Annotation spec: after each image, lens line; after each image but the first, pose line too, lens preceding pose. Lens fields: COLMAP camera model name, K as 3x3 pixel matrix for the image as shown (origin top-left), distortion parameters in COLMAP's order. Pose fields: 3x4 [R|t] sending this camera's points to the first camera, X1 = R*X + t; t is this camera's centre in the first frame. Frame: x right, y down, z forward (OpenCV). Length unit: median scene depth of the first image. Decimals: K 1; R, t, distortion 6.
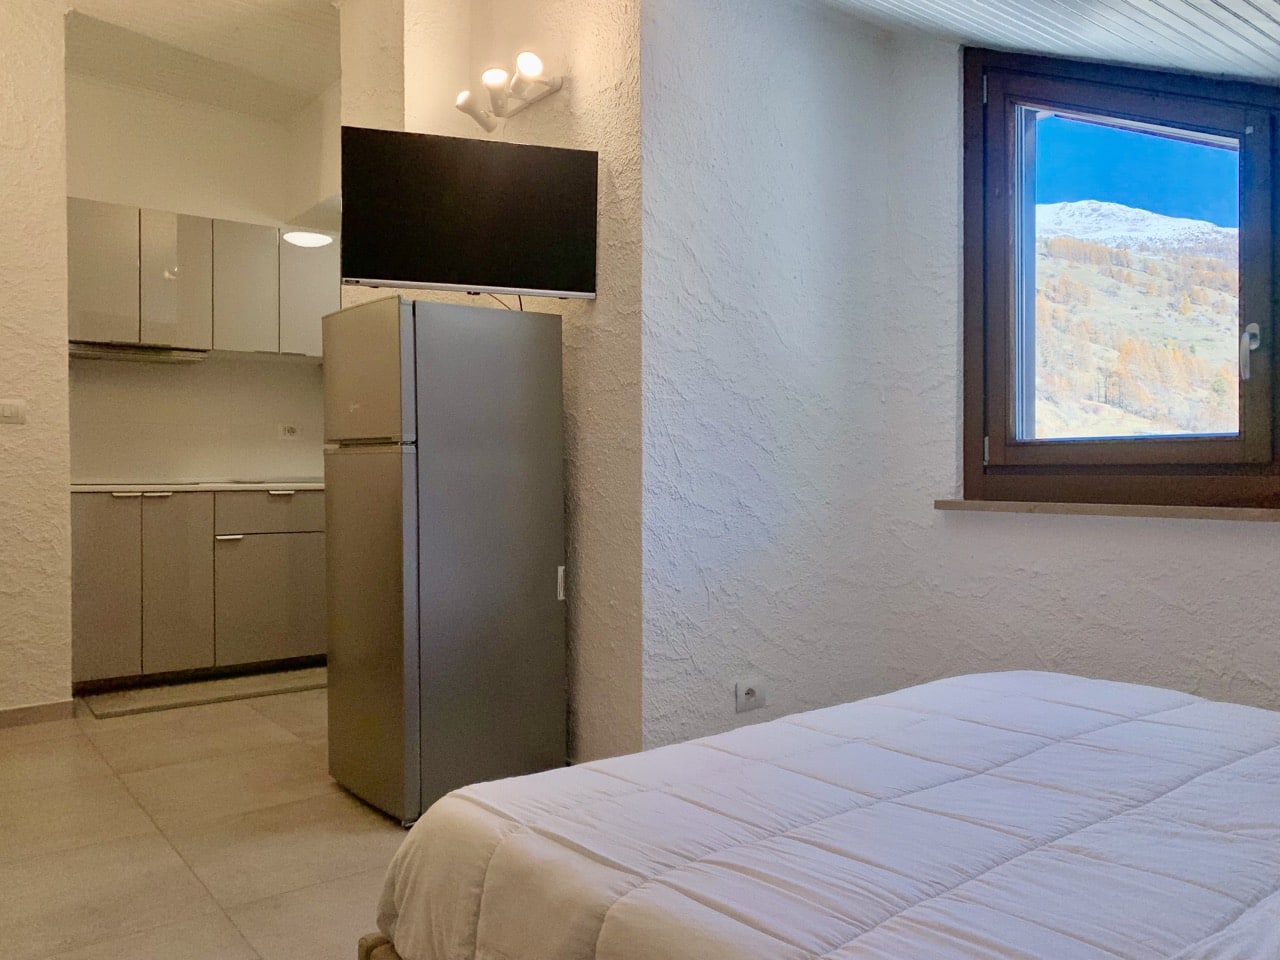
lens RADIAL K [[967.8, 0, 636.1], [0, 967.8, 473.2], [0, 0, 1]] dist [0.081672, -0.076090]
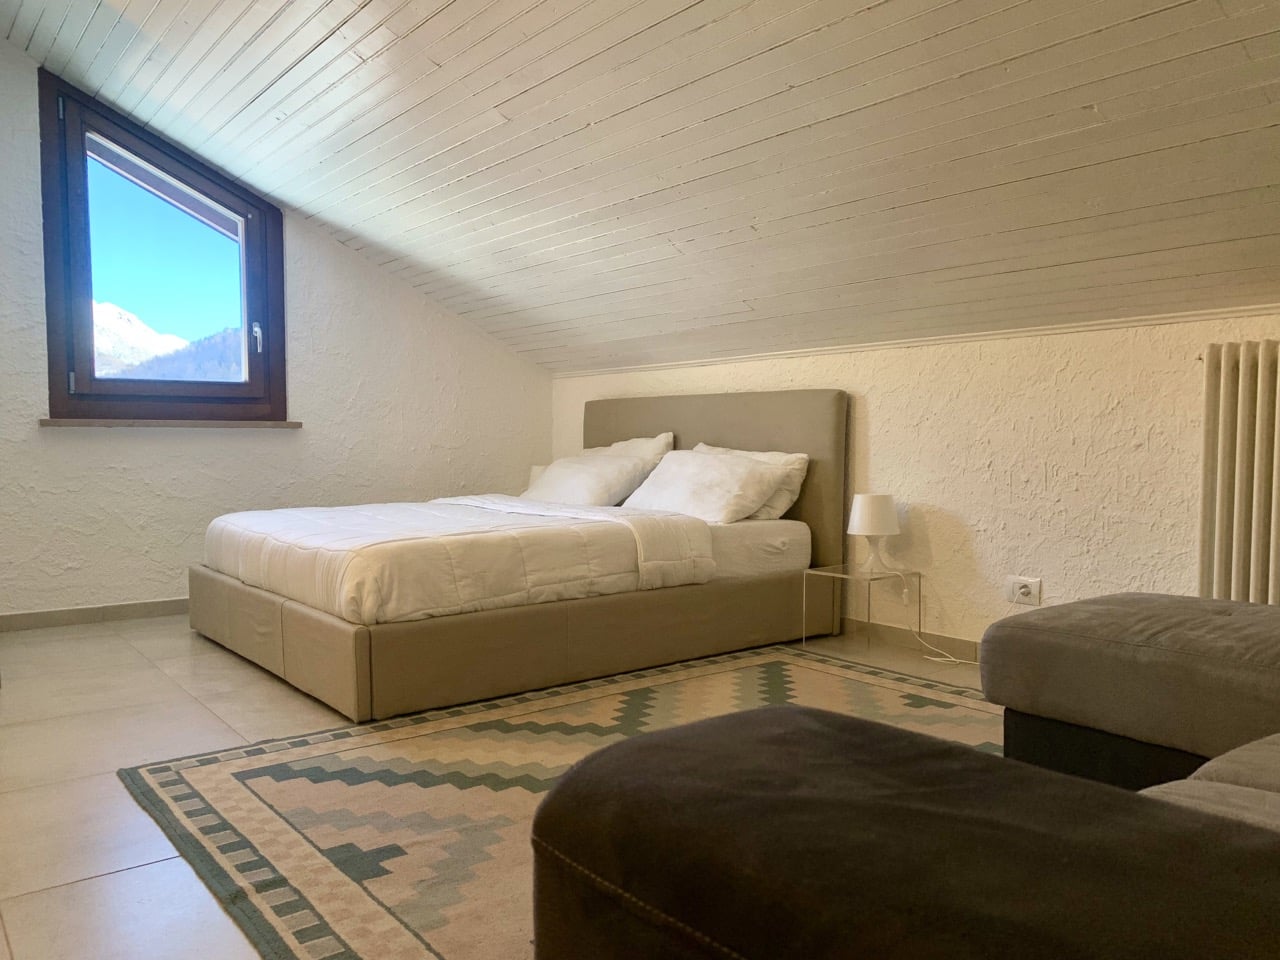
lens RADIAL K [[967.8, 0, 636.1], [0, 967.8, 473.2], [0, 0, 1]] dist [0.081672, -0.076090]
pose [[0.003499, -0.034820, 0.999387, -1.078174], [0.005377, 0.999380, 0.034801, 0.063286], [-0.999979, 0.005252, 0.003684, 0.244551]]
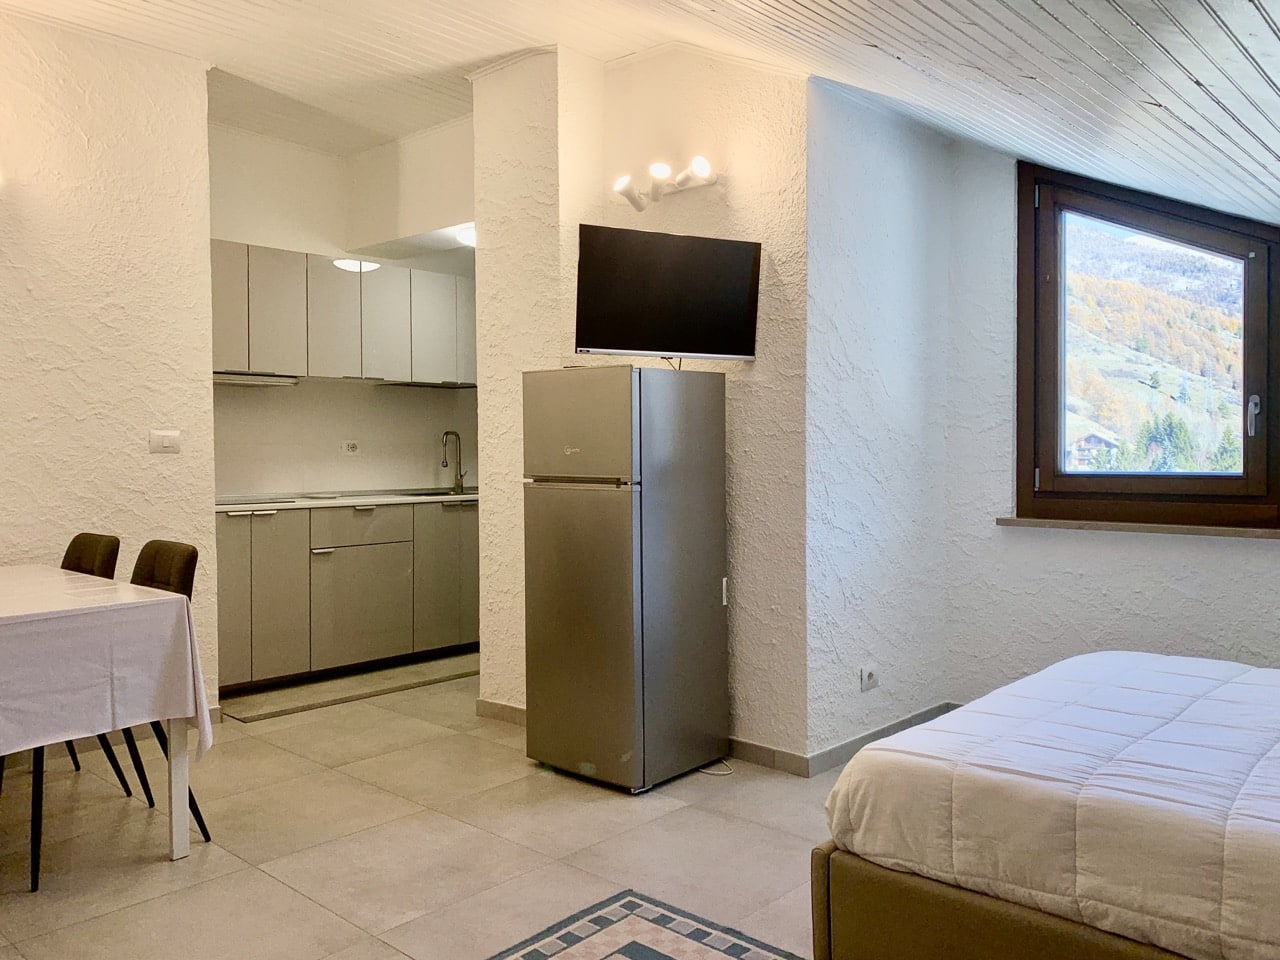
lens RADIAL K [[1003.1, 0, 637.4], [0, 1003.1, 468.2], [0, 0, 1]] dist [0.096089, -0.098305]
pose [[0.985475, -0.004832, 0.169751, -0.414596], [0.002538, 0.999903, 0.013724, -0.062446], [-0.169801, -0.013094, 0.985391, -0.237072]]
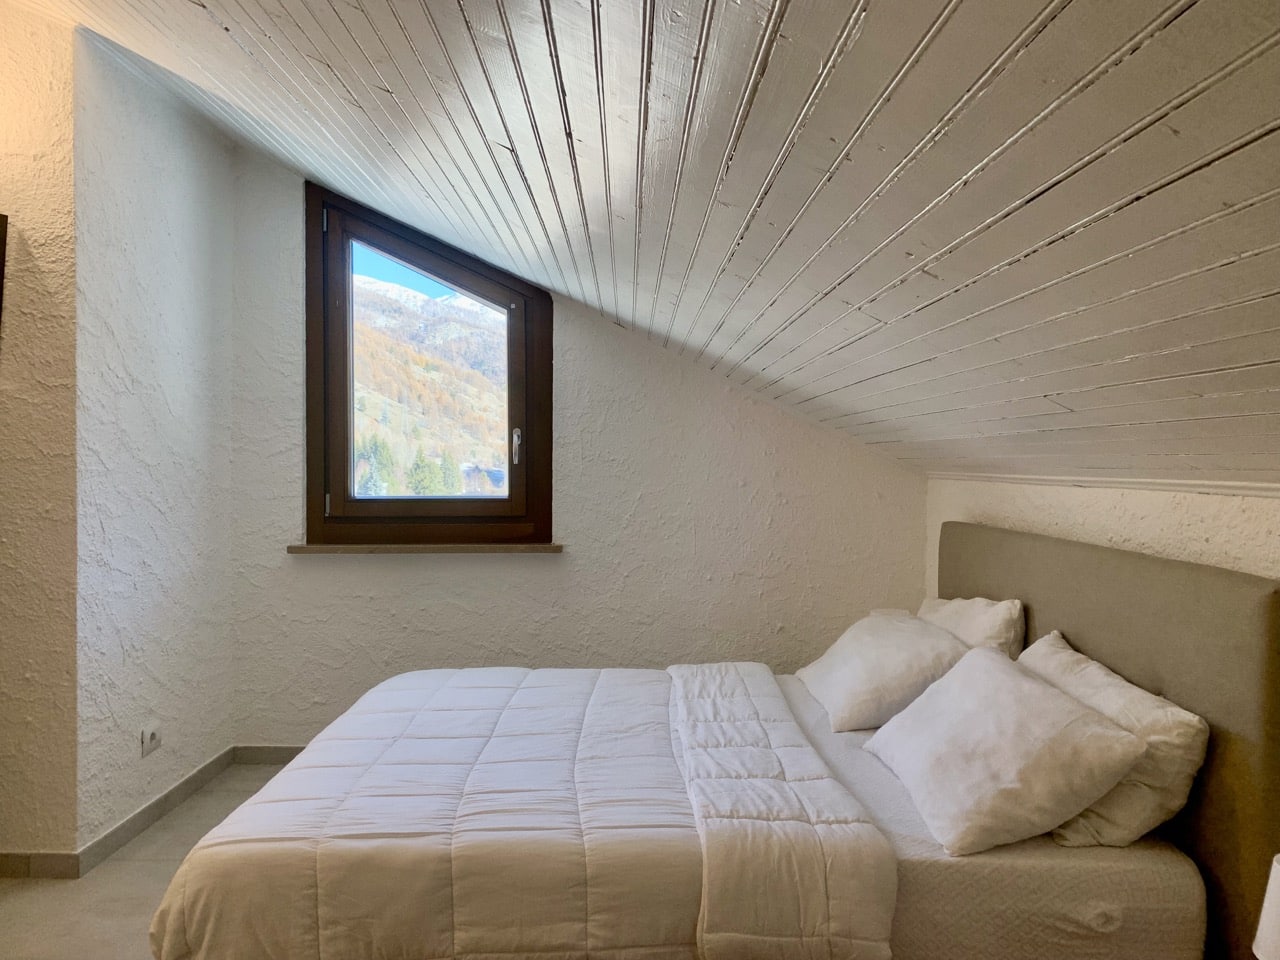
lens RADIAL K [[974.5, 0, 627.0], [0, 974.5, 473.0], [0, 0, 1]] dist [0.013952, -0.005019]
pose [[0.615278, -0.004638, 0.788297, -0.434426], [0.000620, 0.999985, 0.005399, -0.077499], [-0.788310, -0.002833, 0.615272, -0.091282]]
